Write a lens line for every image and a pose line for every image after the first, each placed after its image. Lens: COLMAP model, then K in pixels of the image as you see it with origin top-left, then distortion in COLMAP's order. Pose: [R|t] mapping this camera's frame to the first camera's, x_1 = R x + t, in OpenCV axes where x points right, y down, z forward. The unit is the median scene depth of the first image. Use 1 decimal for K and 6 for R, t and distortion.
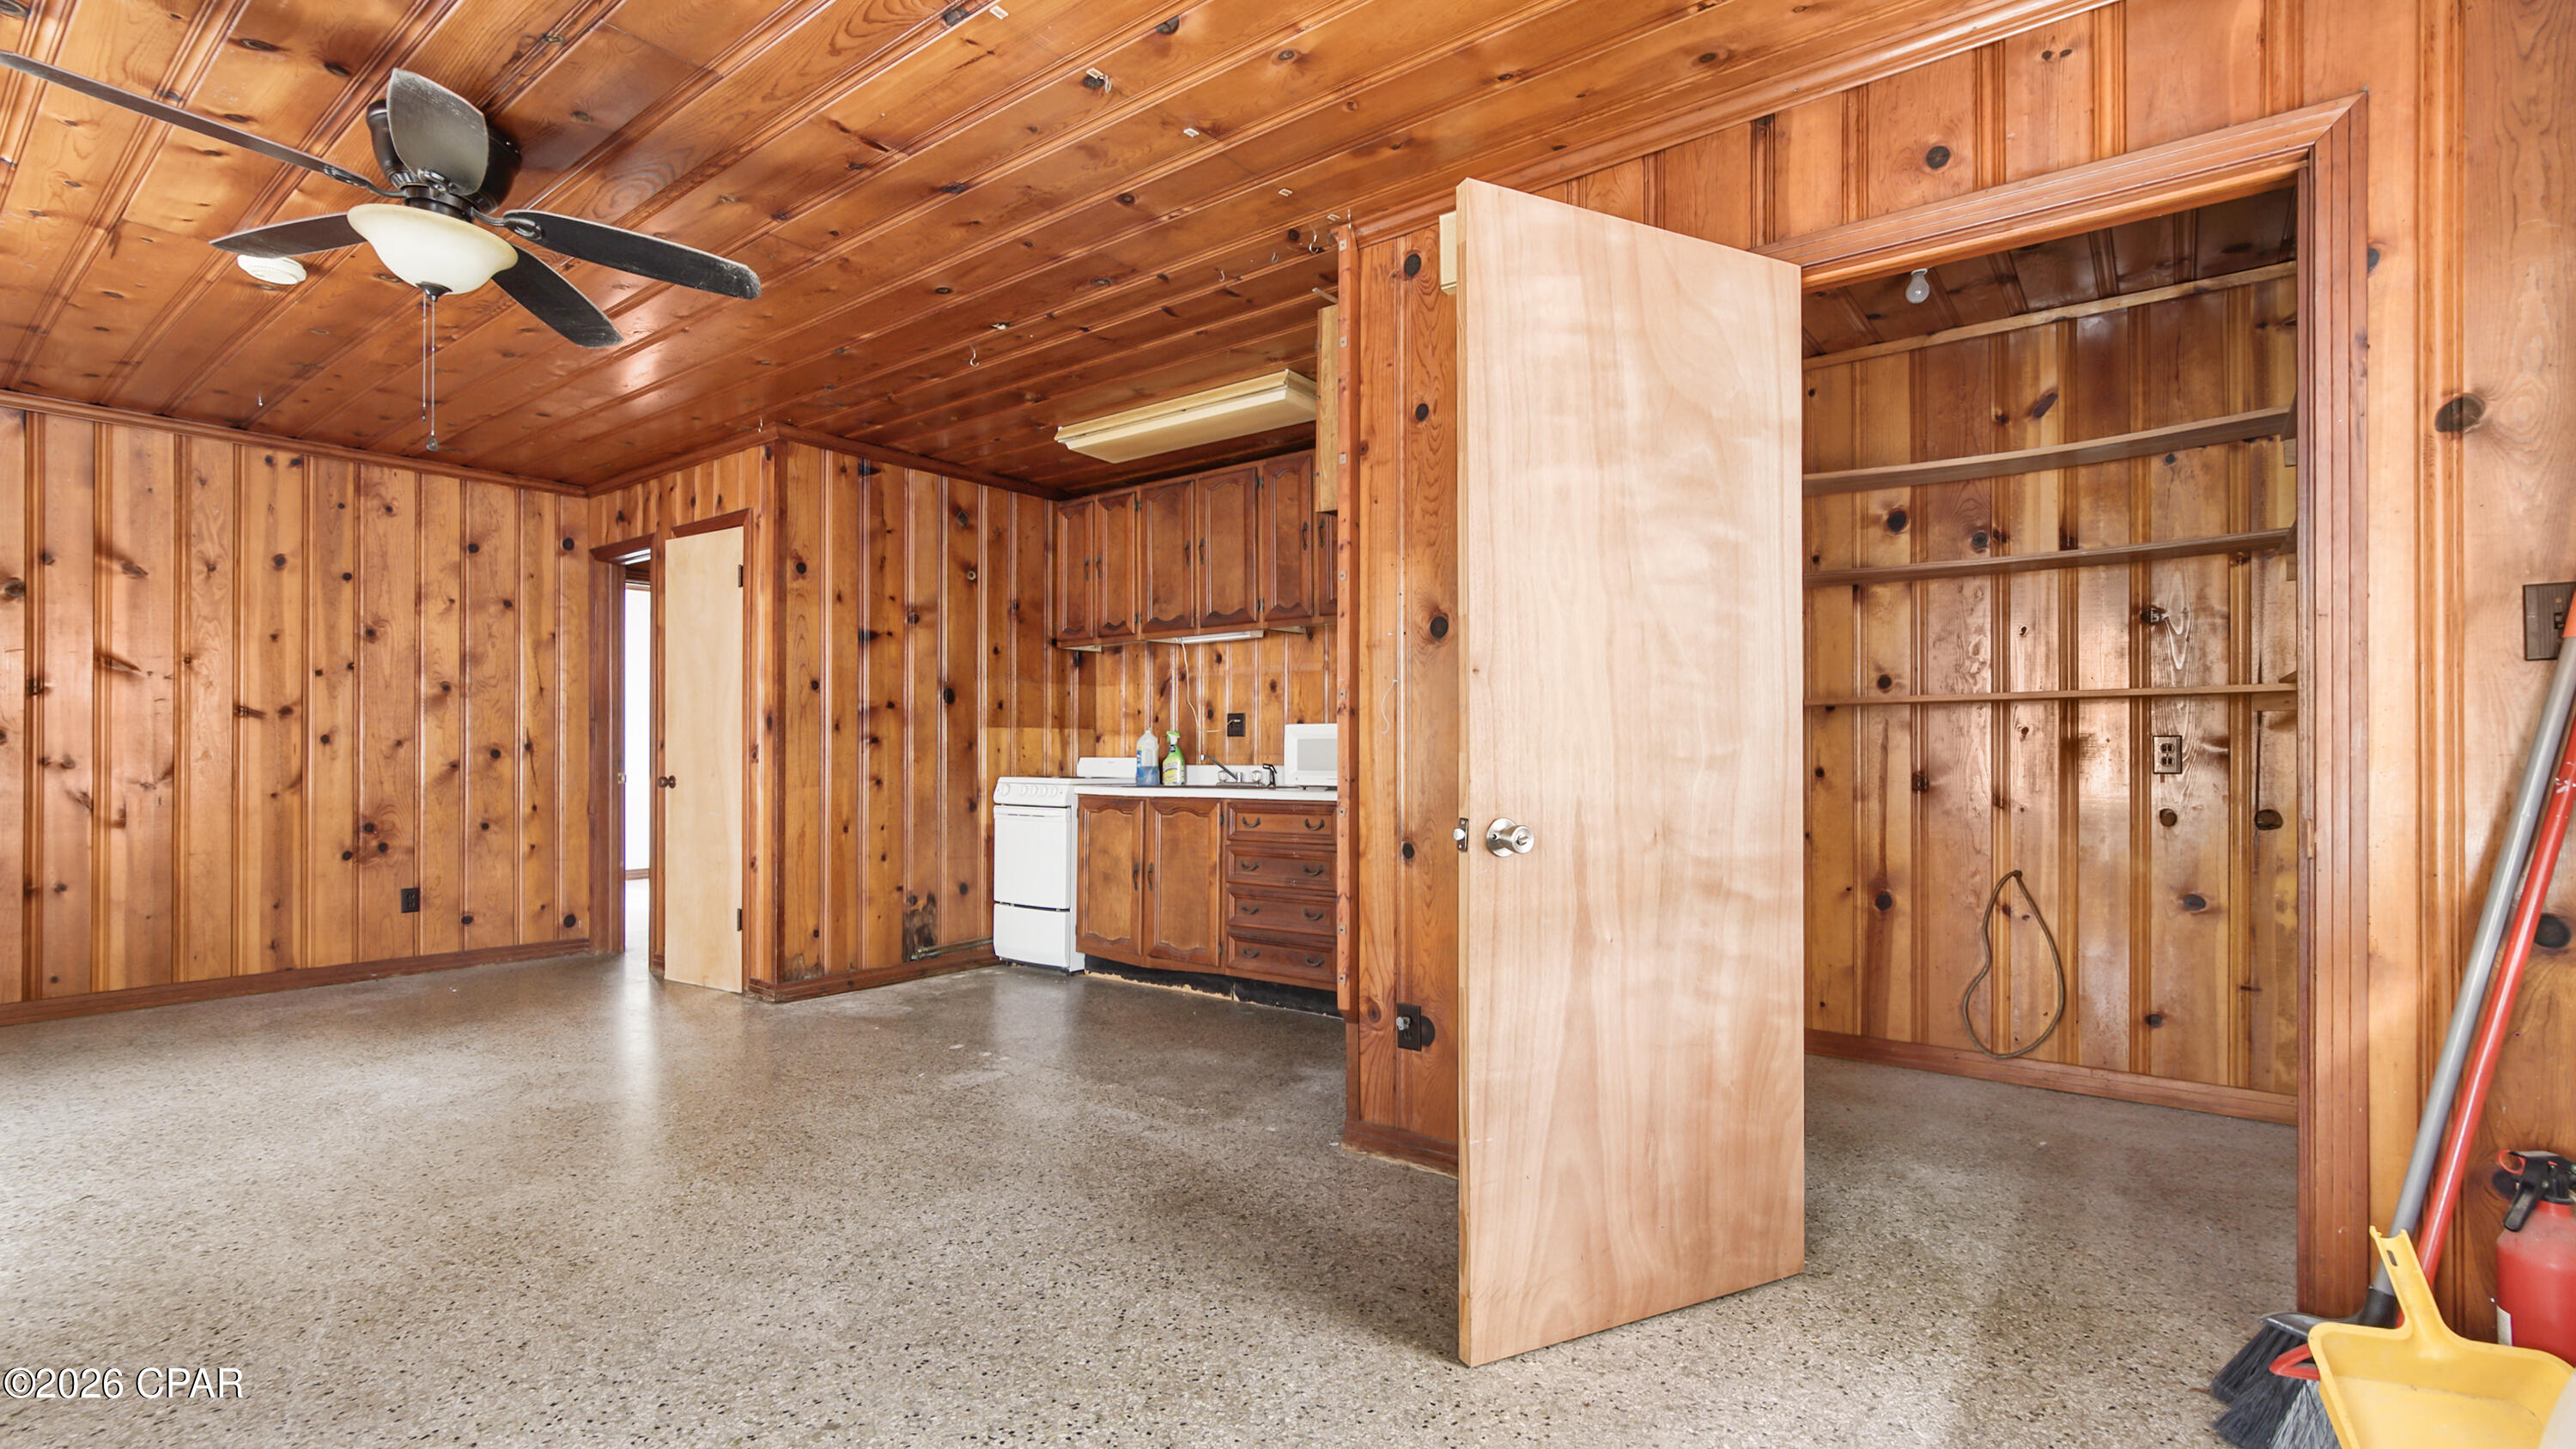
lens RADIAL K [[1156.5, 0, 1289.1], [0, 1156.5, 764.1], [0, 0, 1]] dist [-0.015378, 0.009267]
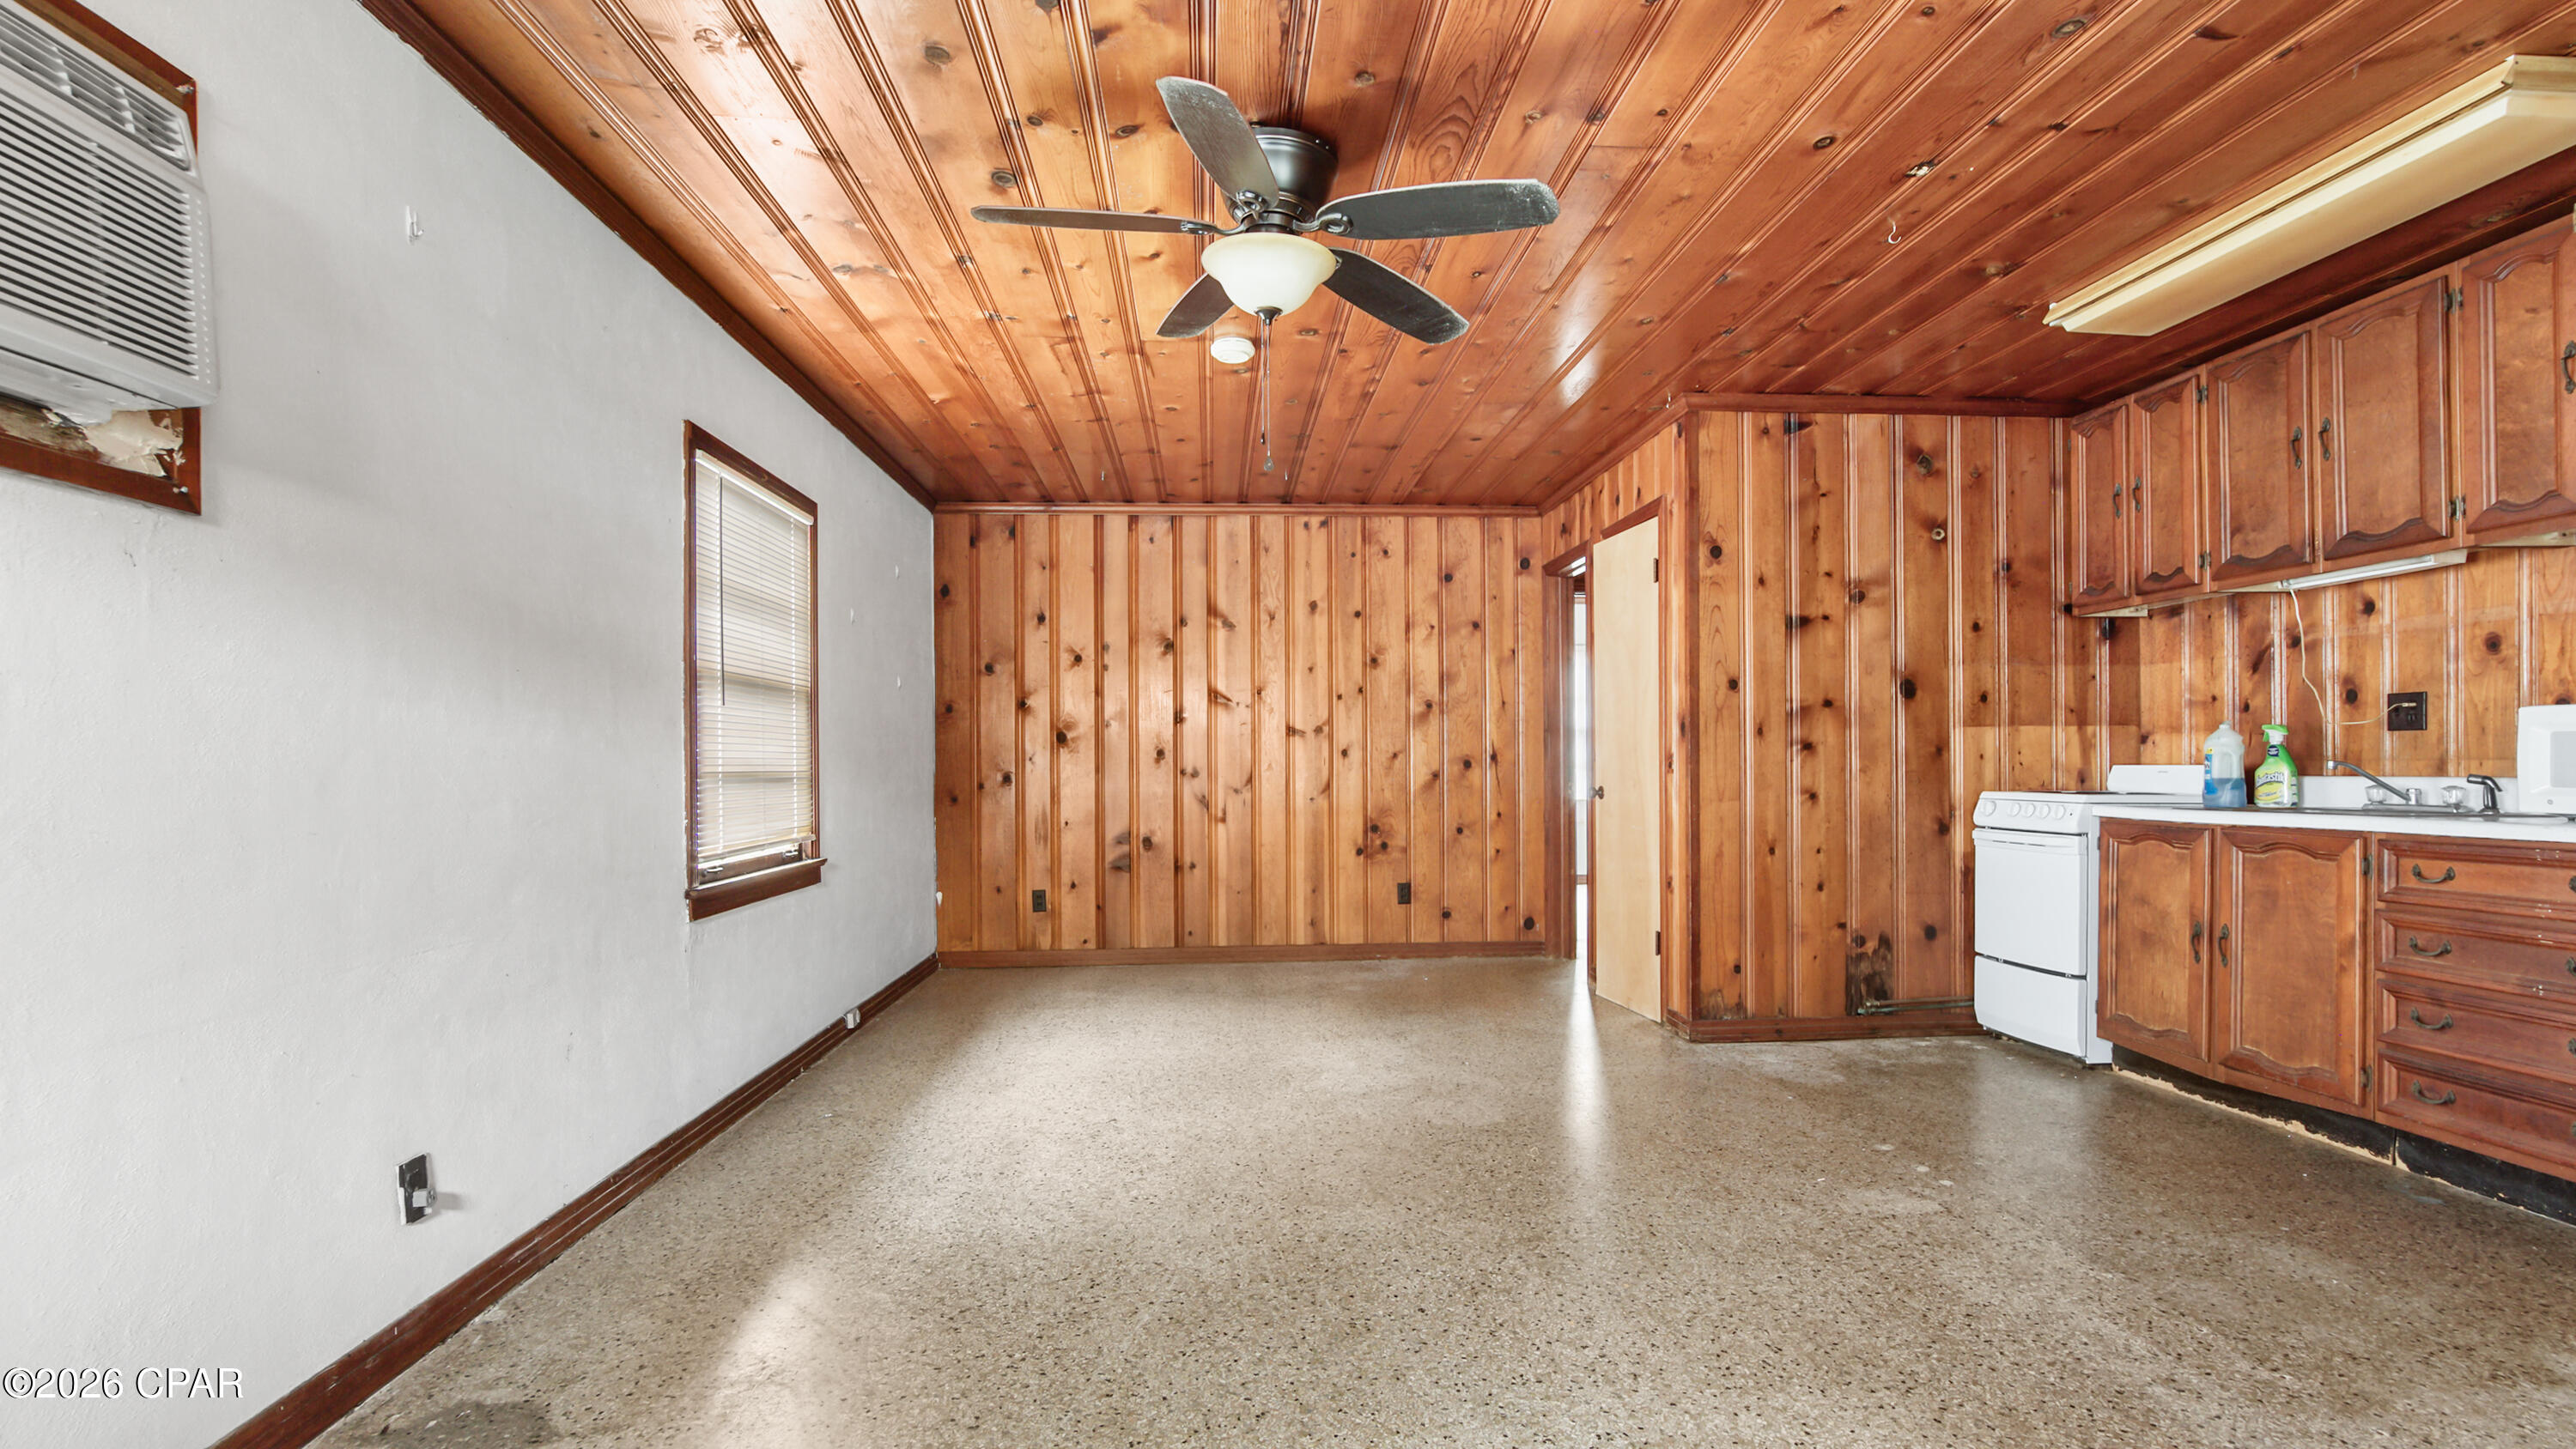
lens RADIAL K [[1156.5, 0, 1289.1], [0, 1156.5, 764.1], [0, 0, 1]] dist [-0.015378, 0.009267]
pose [[0.667008, -0.004912, -0.745035, 0.014248], [0.000901, 0.999983, -0.005787, -0.003174], [0.745050, 0.003188, 0.667001, 0.161699]]
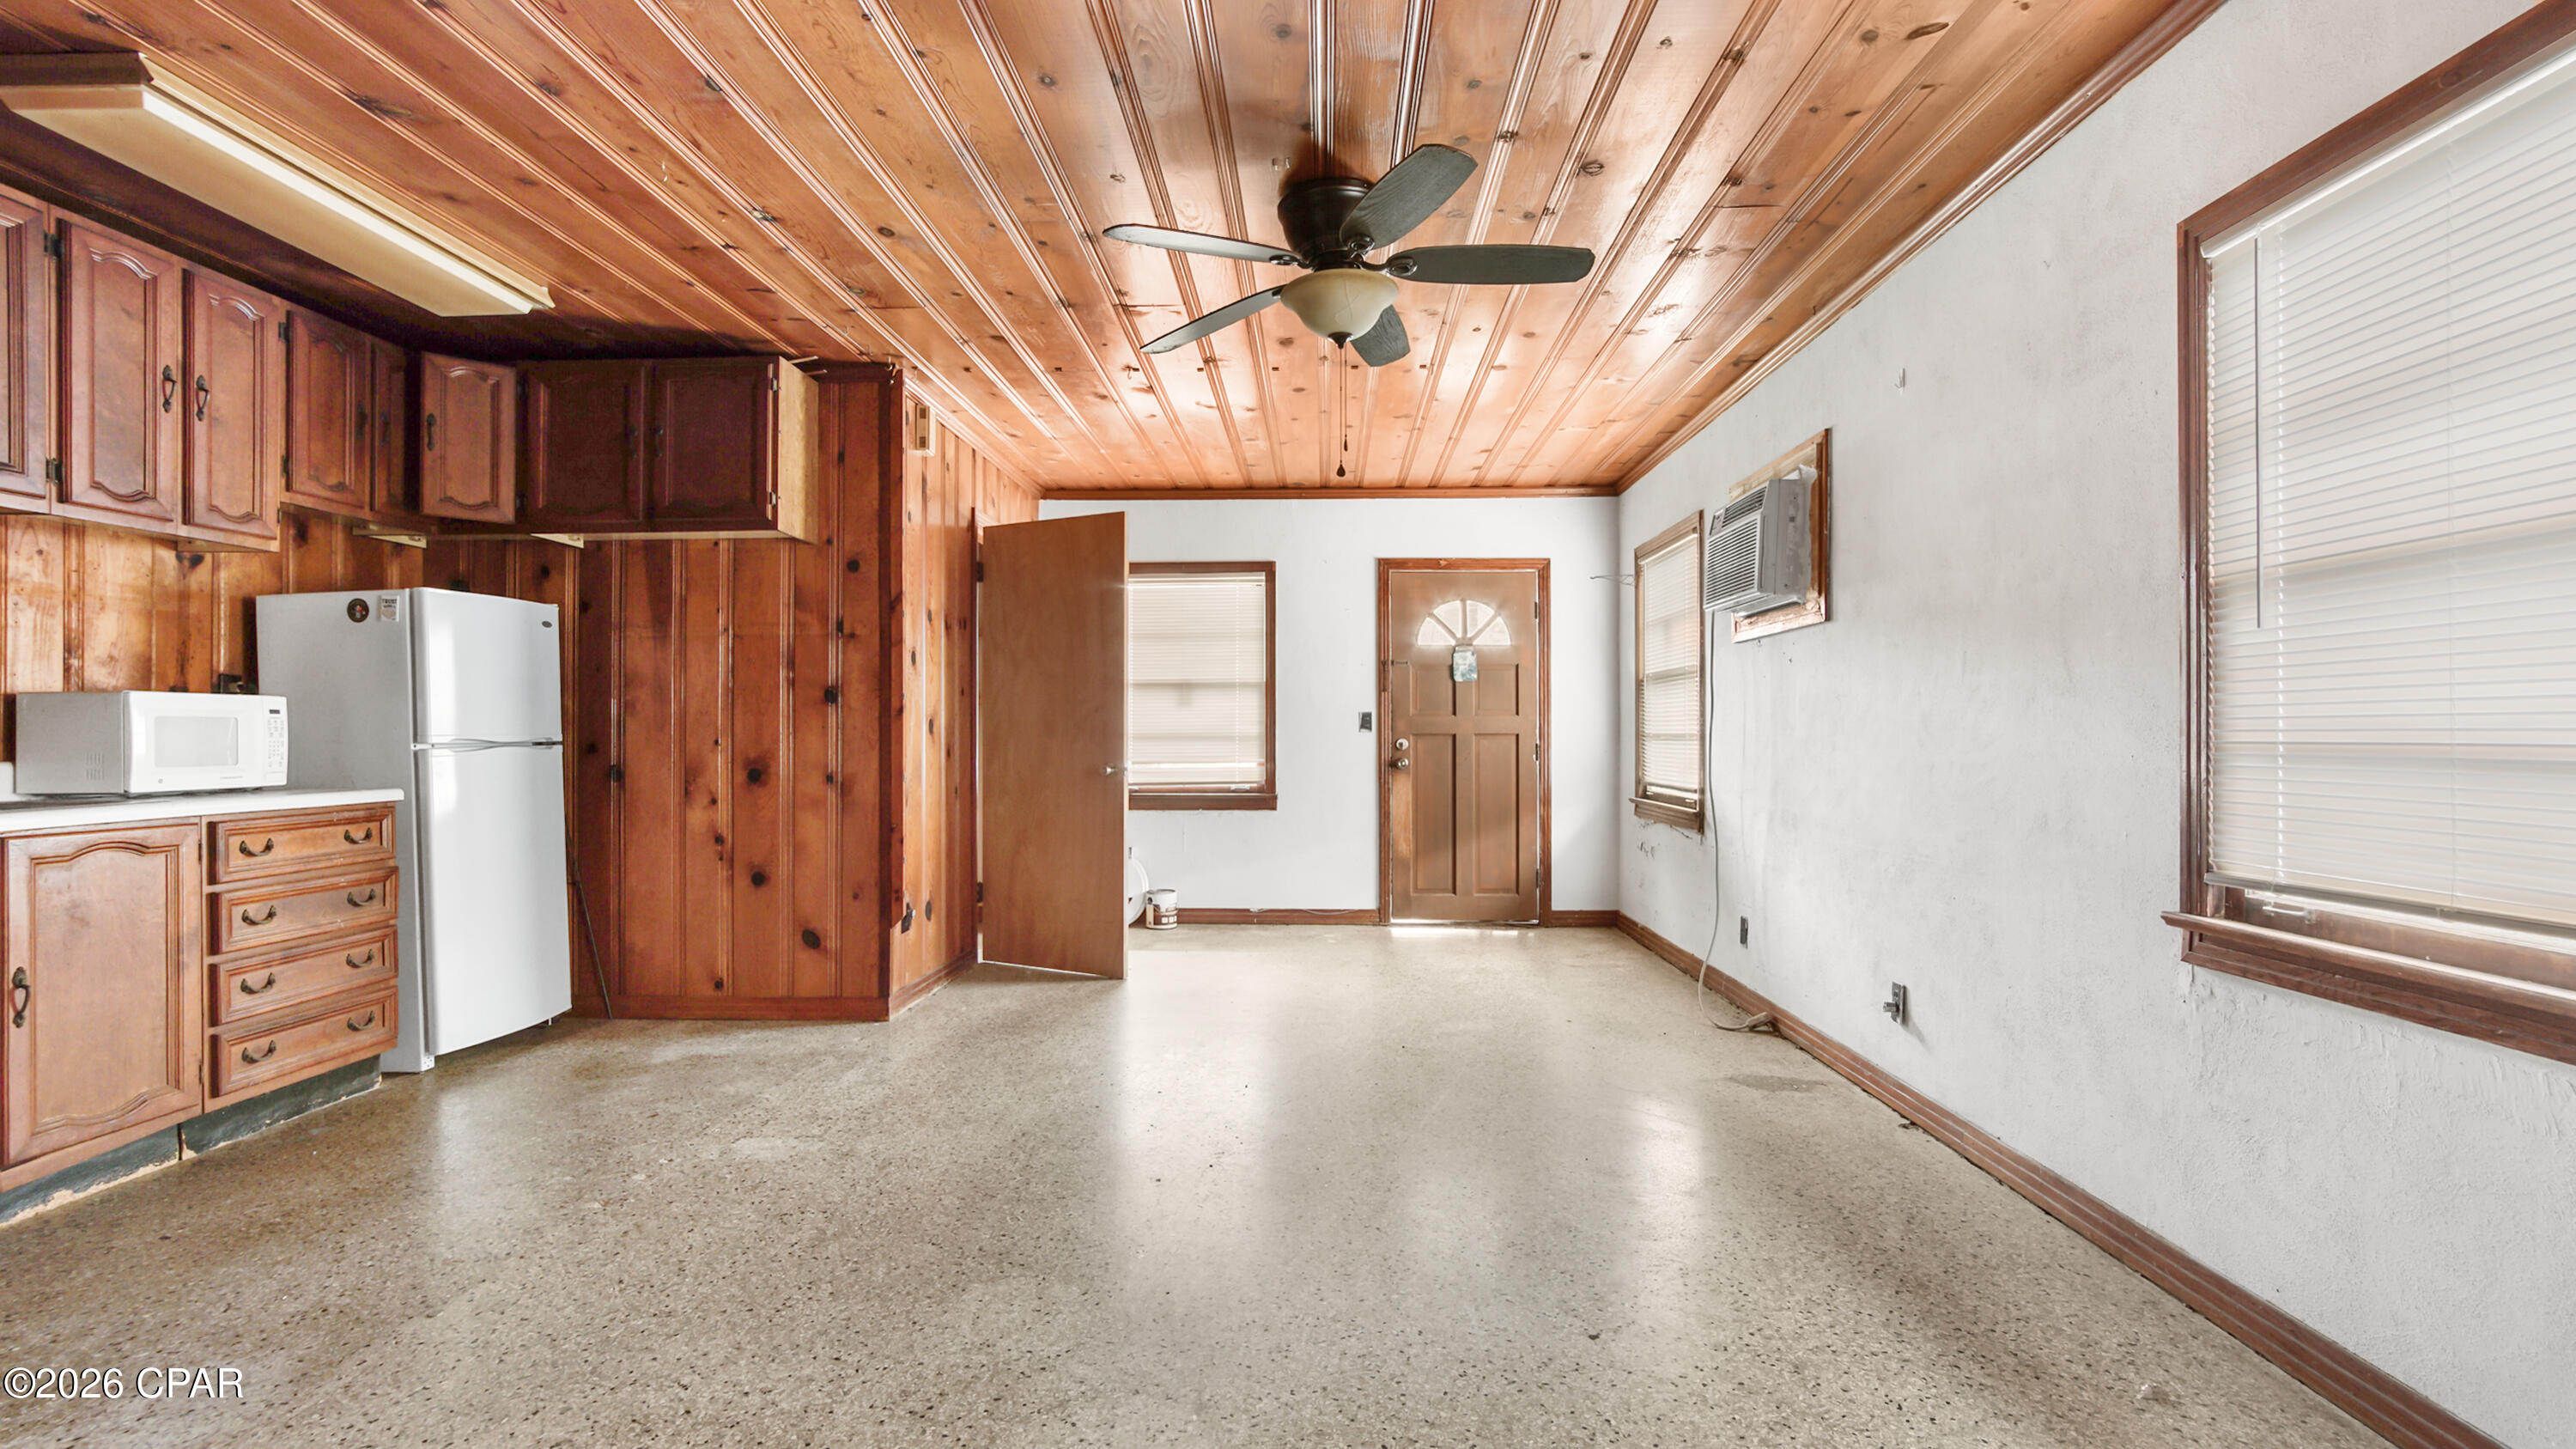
lens RADIAL K [[1156.9, 0, 1289.1], [0, 1156.9, 764.1], [0, 0, 1]] dist [-0.015378, 0.009267]
pose [[-0.588765, -0.020085, 0.808055, -0.817514], [0.007853, 0.999502, 0.030565, -0.009853], [-0.808266, 0.024341, -0.588314, 0.853741]]
